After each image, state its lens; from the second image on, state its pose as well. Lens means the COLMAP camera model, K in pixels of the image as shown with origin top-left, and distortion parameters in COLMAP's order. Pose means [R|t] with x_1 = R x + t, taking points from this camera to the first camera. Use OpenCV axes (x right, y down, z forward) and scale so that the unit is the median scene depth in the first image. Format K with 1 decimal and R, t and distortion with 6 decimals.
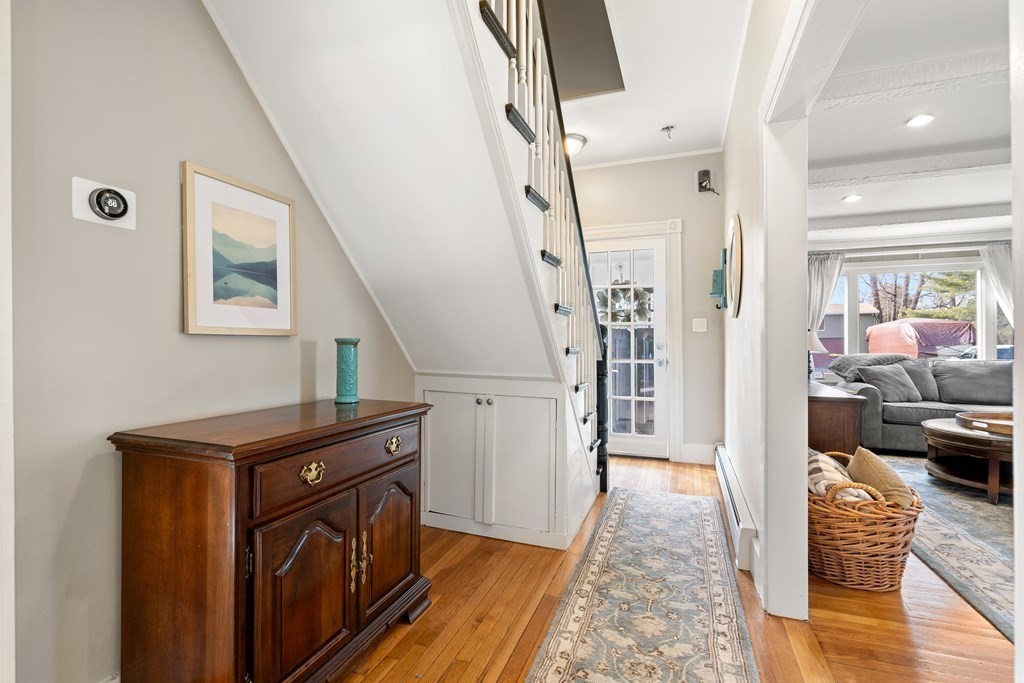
lens RADIAL K [[464.3, 0, 507.0], [0, 464.3, 341.0], [0, 0, 1]] dist [-0.002262, 0.001054]
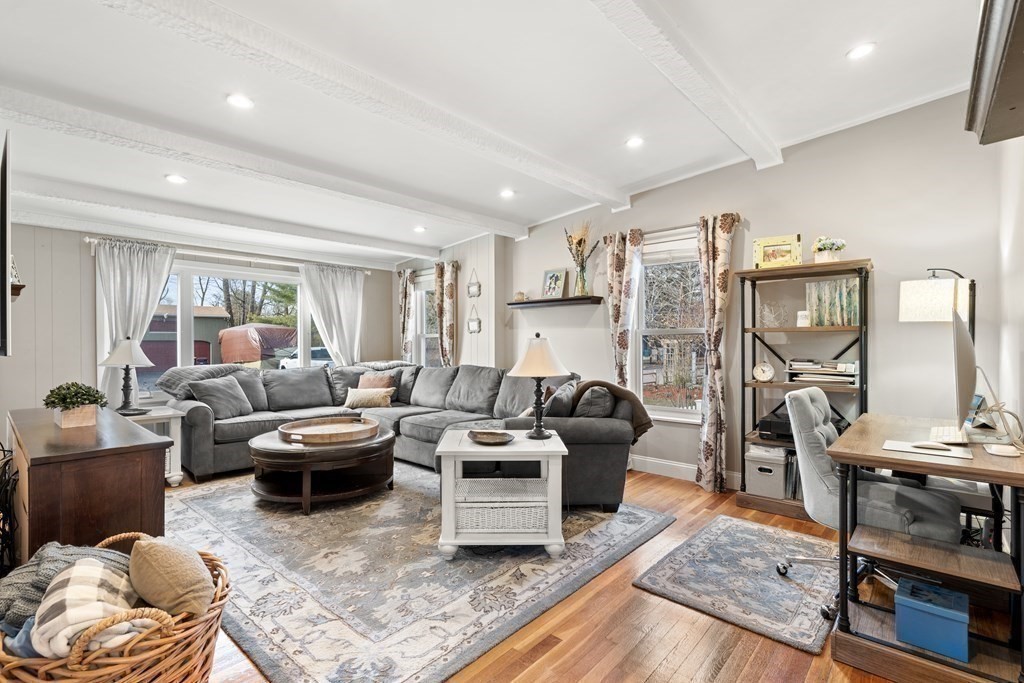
lens RADIAL K [[464.3, 0, 512.4], [0, 464.3, 341.7], [0, 0, 1]] dist [-0.002262, 0.001054]
pose [[0.346968, -0.001234, 0.937876, 0.167491], [0.001737, 0.999998, 0.000673, -0.019282], [-0.937875, 0.001396, 0.346970, 0.148289]]
